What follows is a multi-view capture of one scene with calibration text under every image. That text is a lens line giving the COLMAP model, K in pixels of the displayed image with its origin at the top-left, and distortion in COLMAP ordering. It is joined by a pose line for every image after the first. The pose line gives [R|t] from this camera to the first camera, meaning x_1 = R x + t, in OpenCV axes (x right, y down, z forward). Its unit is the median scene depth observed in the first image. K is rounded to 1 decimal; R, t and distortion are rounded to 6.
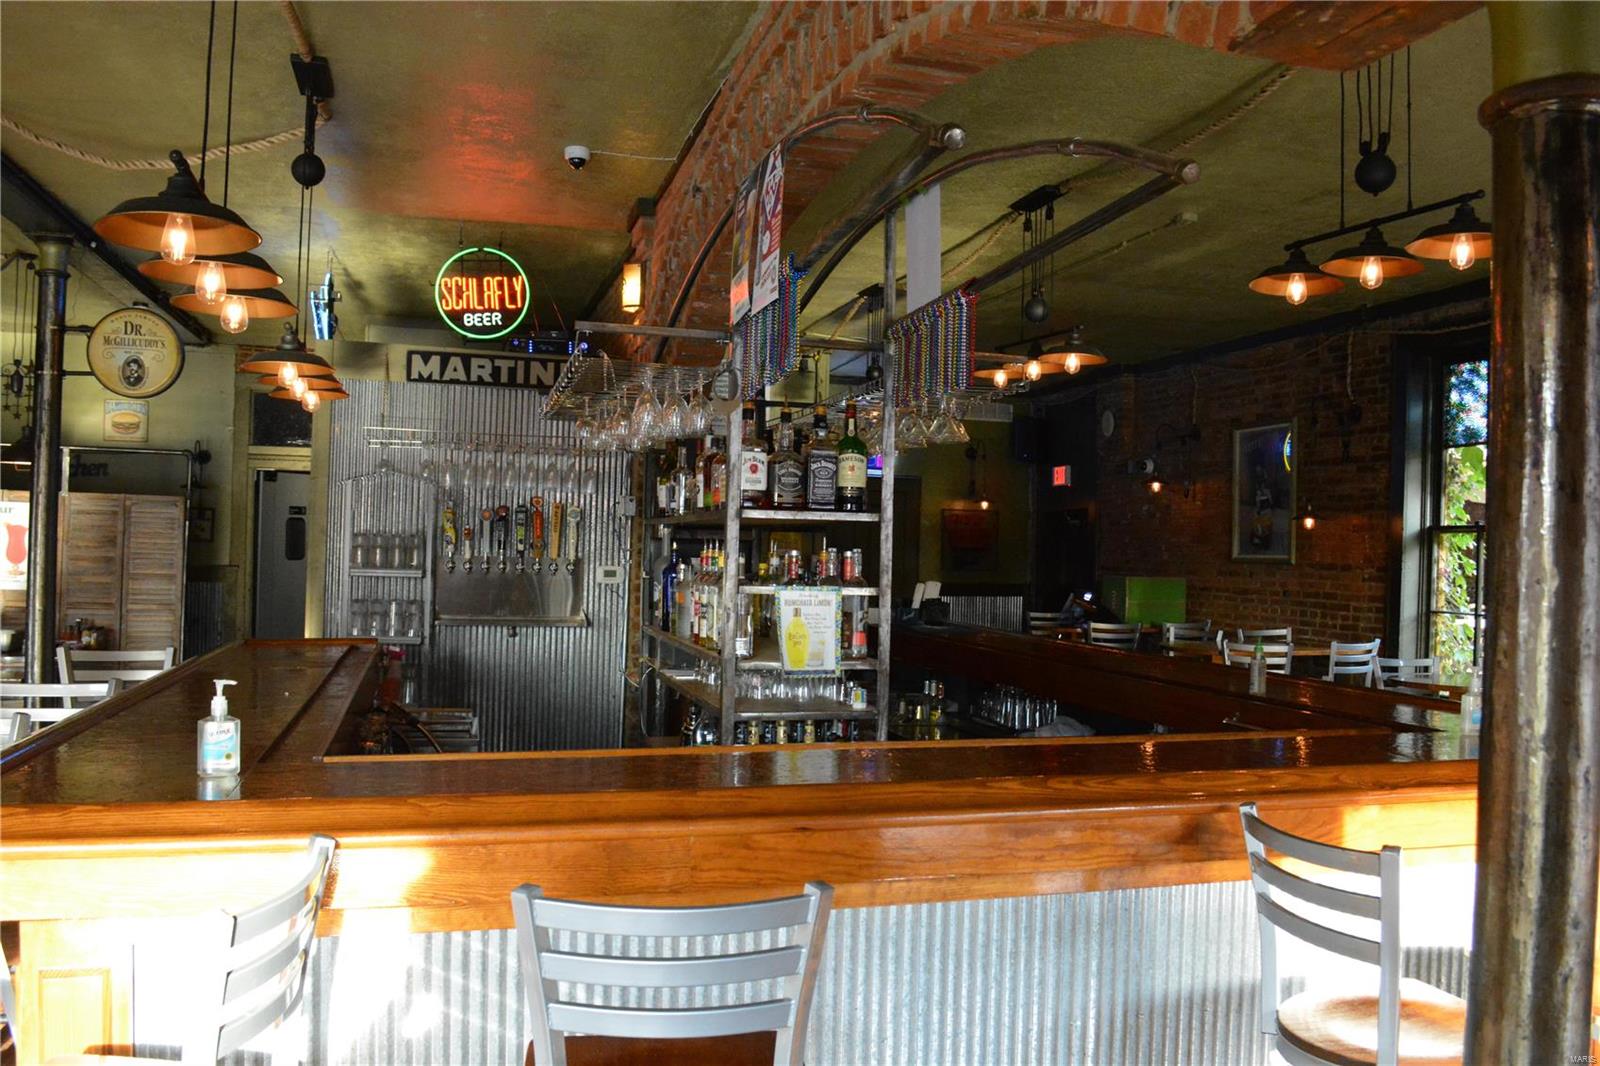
lens RADIAL K [[1261.6, 0, 799.5], [0, 1261.6, 539.2], [0, 0, 1]] dist [-0.086355, 0.019870]
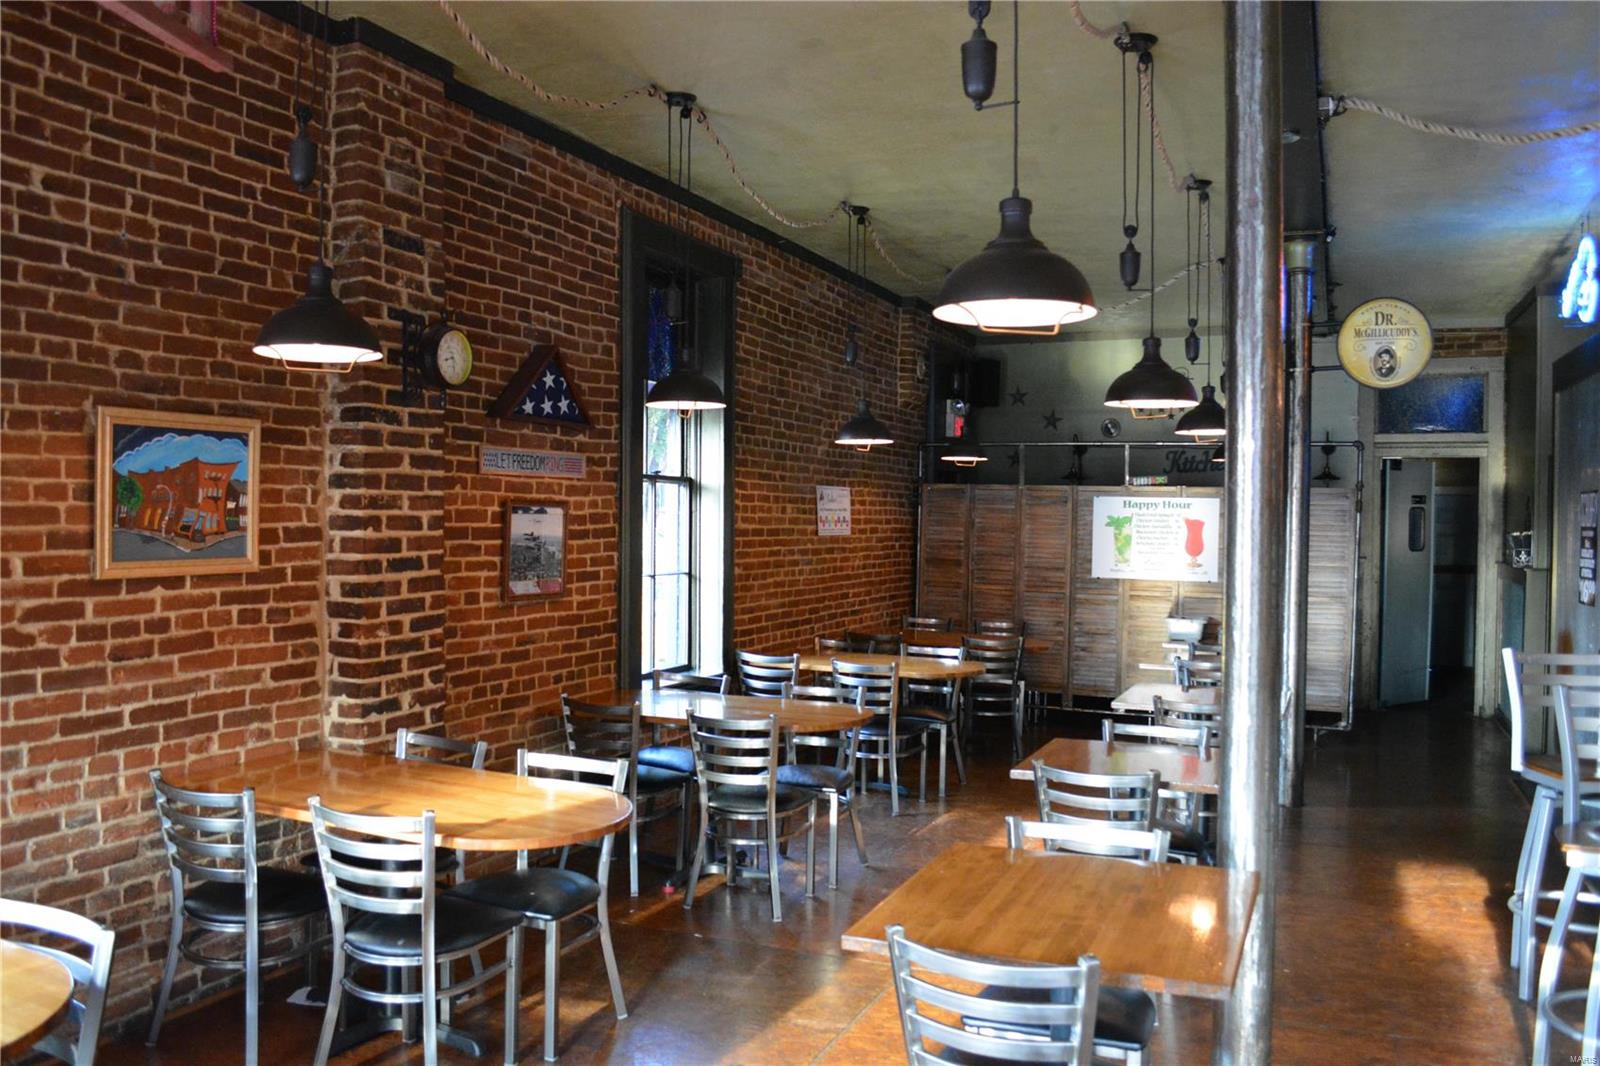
lens RADIAL K [[1261.6, 0, 799.5], [0, 1261.6, 539.2], [0, 0, 1]] dist [-0.086355, 0.019870]
pose [[0.773419, -0.005805, -0.633868, -0.277416], [0.012047, 0.999912, 0.005541, -0.006040], [0.633780, -0.011921, 0.773421, -0.061873]]
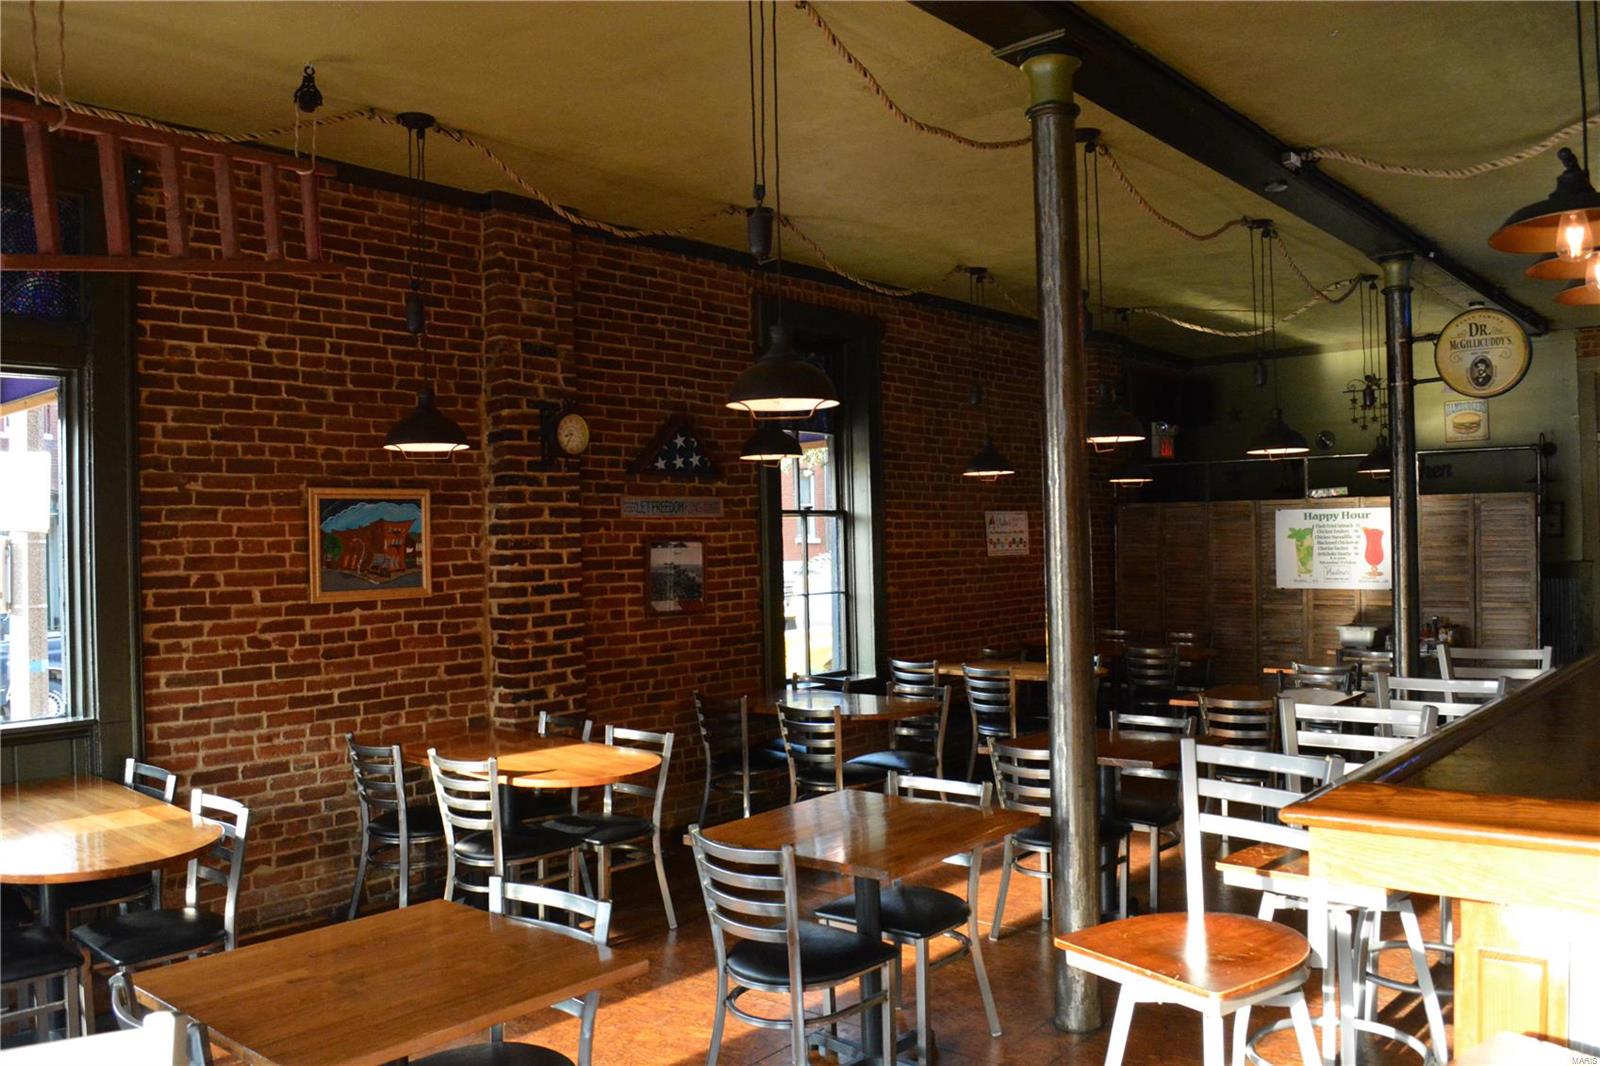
lens RADIAL K [[1261.6, 0, 799.5], [0, 1261.6, 539.2], [0, 0, 1]] dist [-0.086355, 0.019870]
pose [[0.549627, -0.039388, -0.834481, -0.014080], [0.041115, 0.998953, -0.020071, -0.001984], [0.834398, -0.023278, 0.550671, -0.023271]]
